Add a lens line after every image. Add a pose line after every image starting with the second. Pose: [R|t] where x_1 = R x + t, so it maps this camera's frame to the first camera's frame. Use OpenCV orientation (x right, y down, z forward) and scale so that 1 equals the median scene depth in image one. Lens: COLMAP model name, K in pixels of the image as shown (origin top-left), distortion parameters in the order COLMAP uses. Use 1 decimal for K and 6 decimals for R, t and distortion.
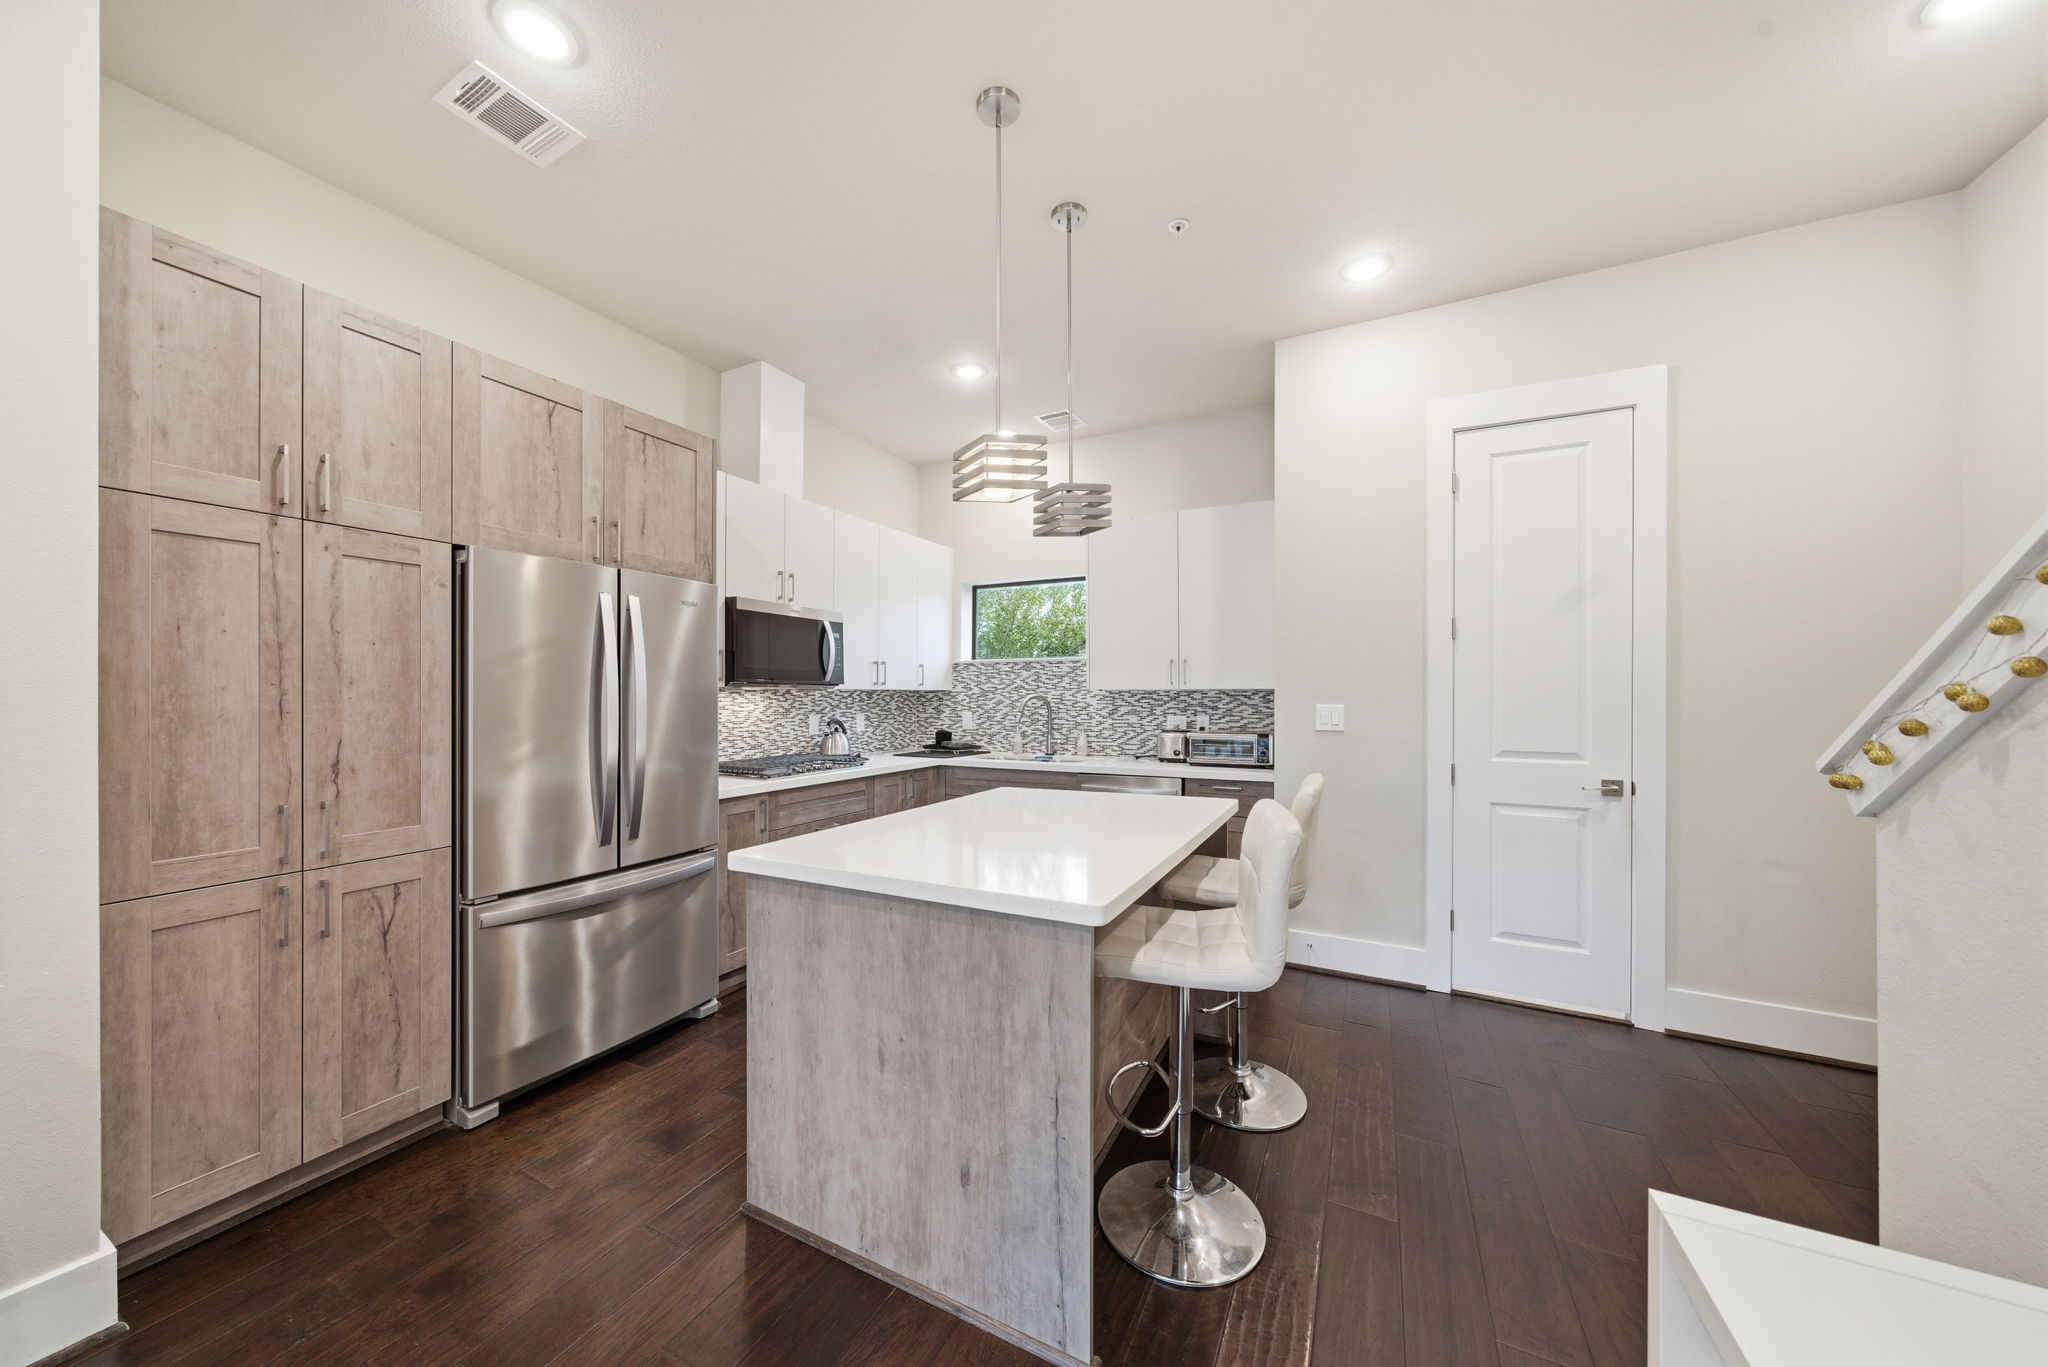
lens RADIAL K [[719.3, 0, 1016.0], [0, 719.3, 693.1], [0, 0, 1]] dist [-0.001767, 0.000291]
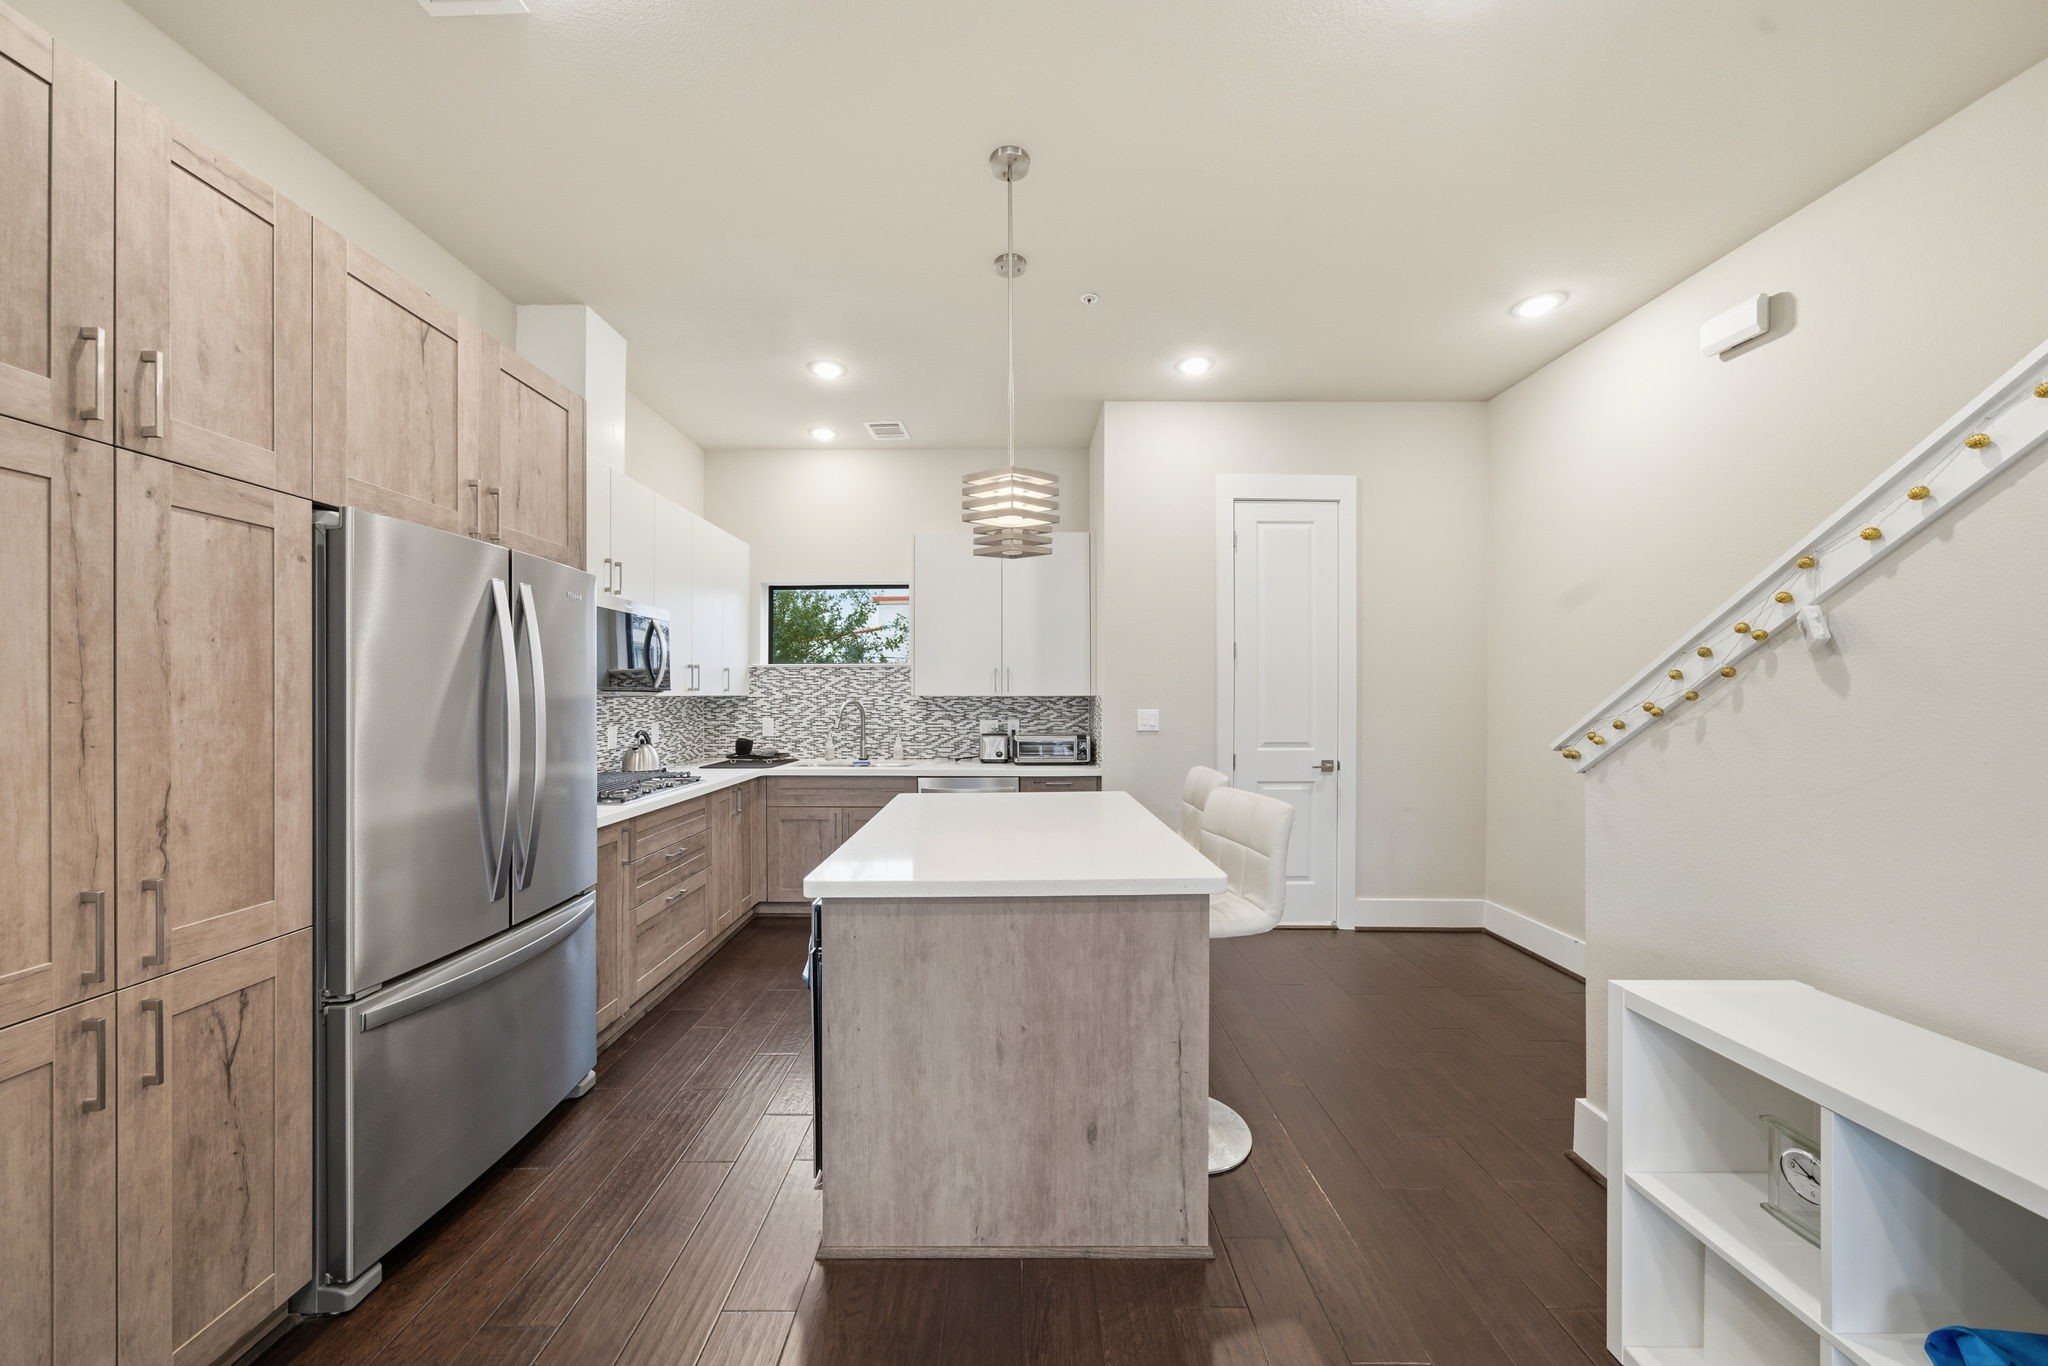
lens RADIAL K [[719.3, 0, 1016.0], [0, 719.3, 692.6], [0, 0, 1]] dist [-0.001767, 0.000291]
pose [[0.879137, 0.000241, 0.476569, -0.537415], [-0.000392, 1.000000, 0.000218, -0.018921], [-0.476569, -0.000378, 0.879137, 0.042894]]
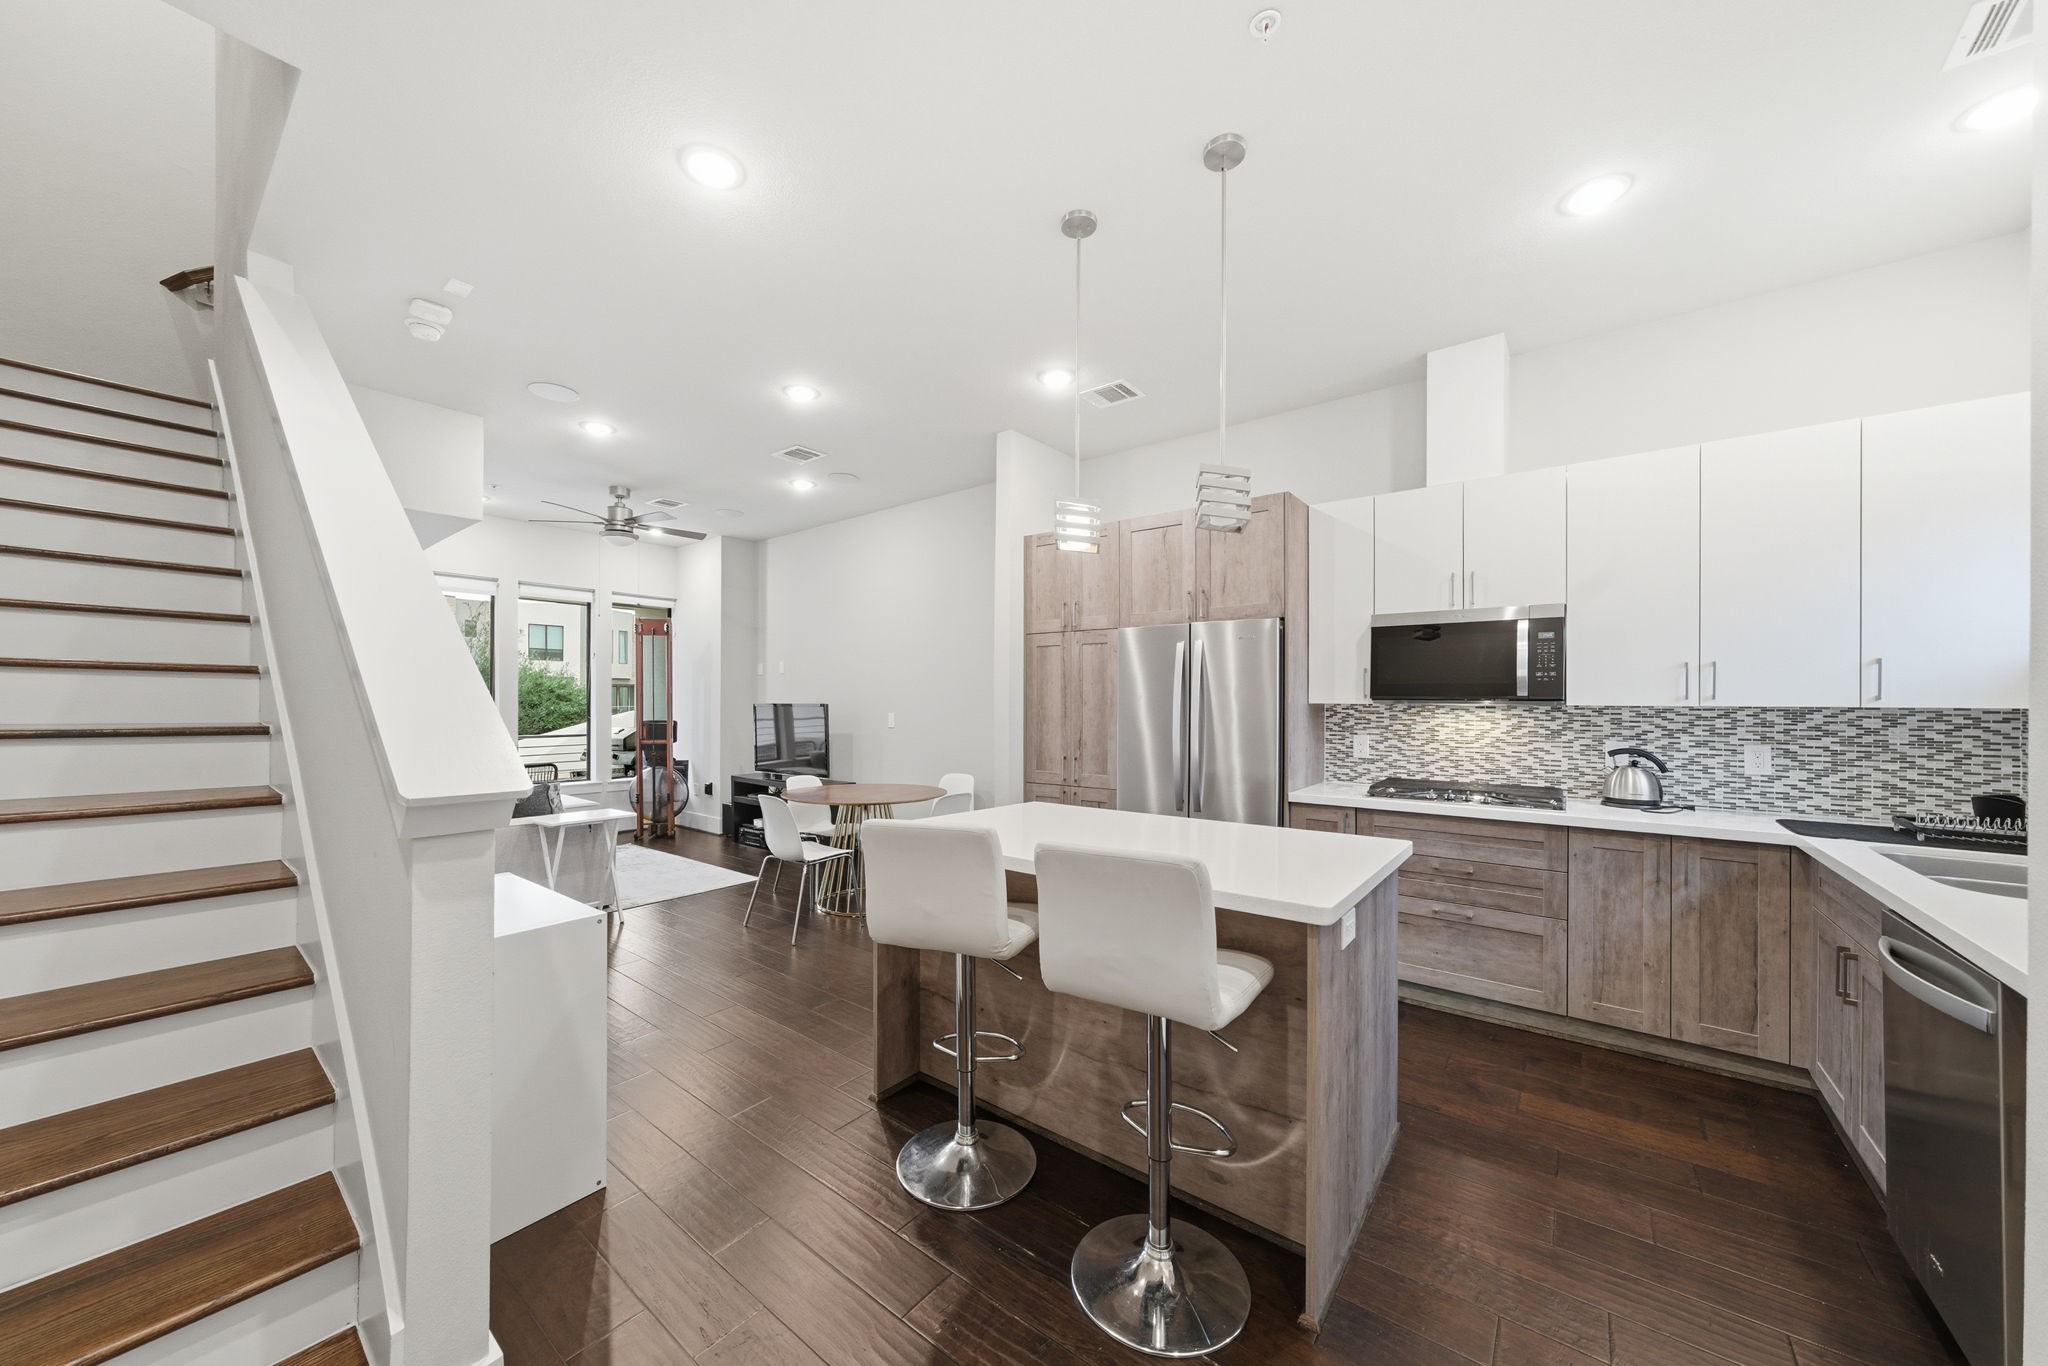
lens RADIAL K [[719.3, 0, 1016.0], [0, 719.3, 692.6], [0, 0, 1]] dist [-0.001767, 0.000291]
pose [[-0.177529, -0.010337, -0.984061, 1.161505], [-0.001117, 0.999946, -0.010302, -0.022492], [0.984115, -0.000729, -0.177531, 1.123923]]
